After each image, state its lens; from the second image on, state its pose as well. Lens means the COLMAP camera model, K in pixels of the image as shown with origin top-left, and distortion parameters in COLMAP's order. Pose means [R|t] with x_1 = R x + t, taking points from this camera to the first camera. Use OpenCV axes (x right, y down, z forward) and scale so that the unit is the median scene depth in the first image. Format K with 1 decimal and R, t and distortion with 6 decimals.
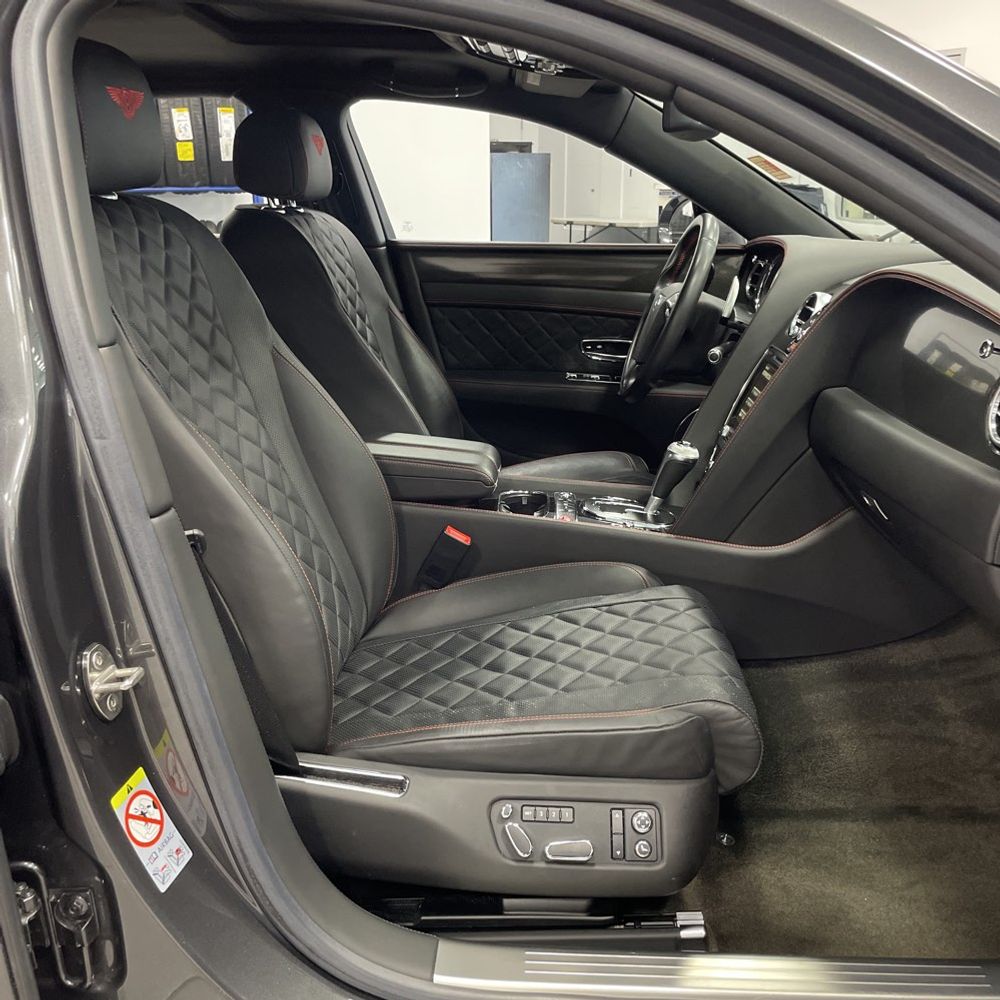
lens RADIAL K [[1005.5, 0, 500.0], [0, 1005.5, 500.0], [0, 0, 1]] dist [0.077489, -0.101176]
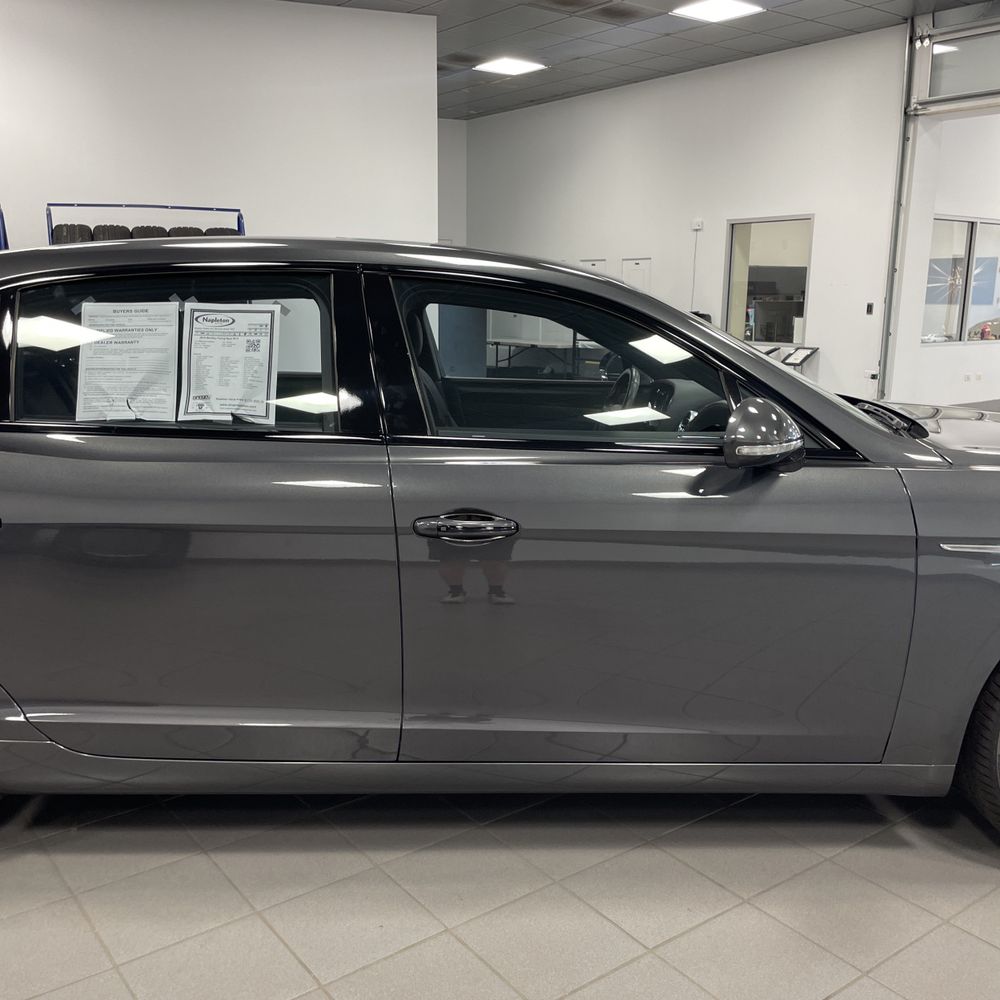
lens RADIAL K [[1005.5, 0, 500.0], [0, 1005.5, 500.0], [0, 0, 1]] dist [0.077489, -0.101176]
pose [[0.995808, -0.004453, 0.091359, -0.170610], [0.013872, 0.994612, -0.102731, 0.117993], [-0.090409, 0.103567, 0.990505, -0.641457]]
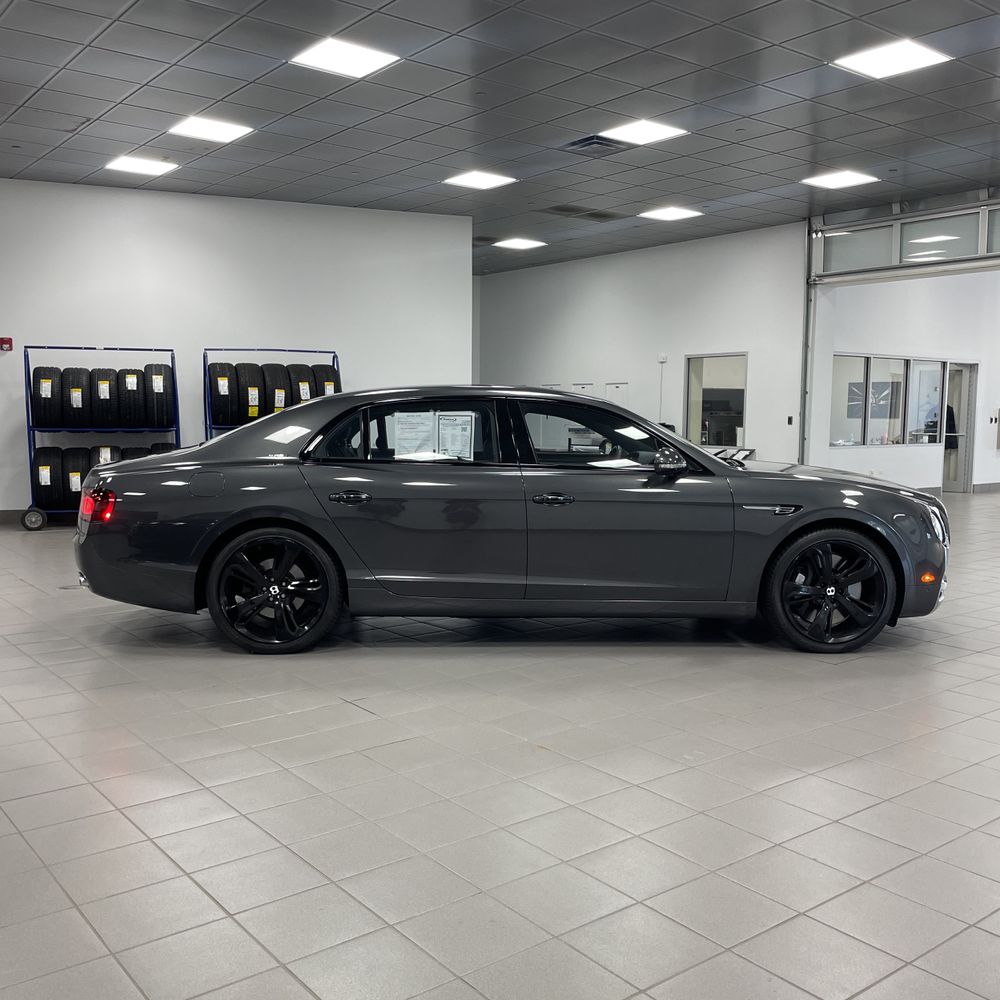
lens RADIAL K [[1005.5, 0, 500.0], [0, 1005.5, 500.0], [0, 0, 1]] dist [0.077489, -0.101176]
pose [[0.994115, 0.002449, 0.108302, -0.512582], [0.020918, 0.976588, -0.214100, 0.568720], [-0.106291, 0.215105, 0.970789, -2.038293]]
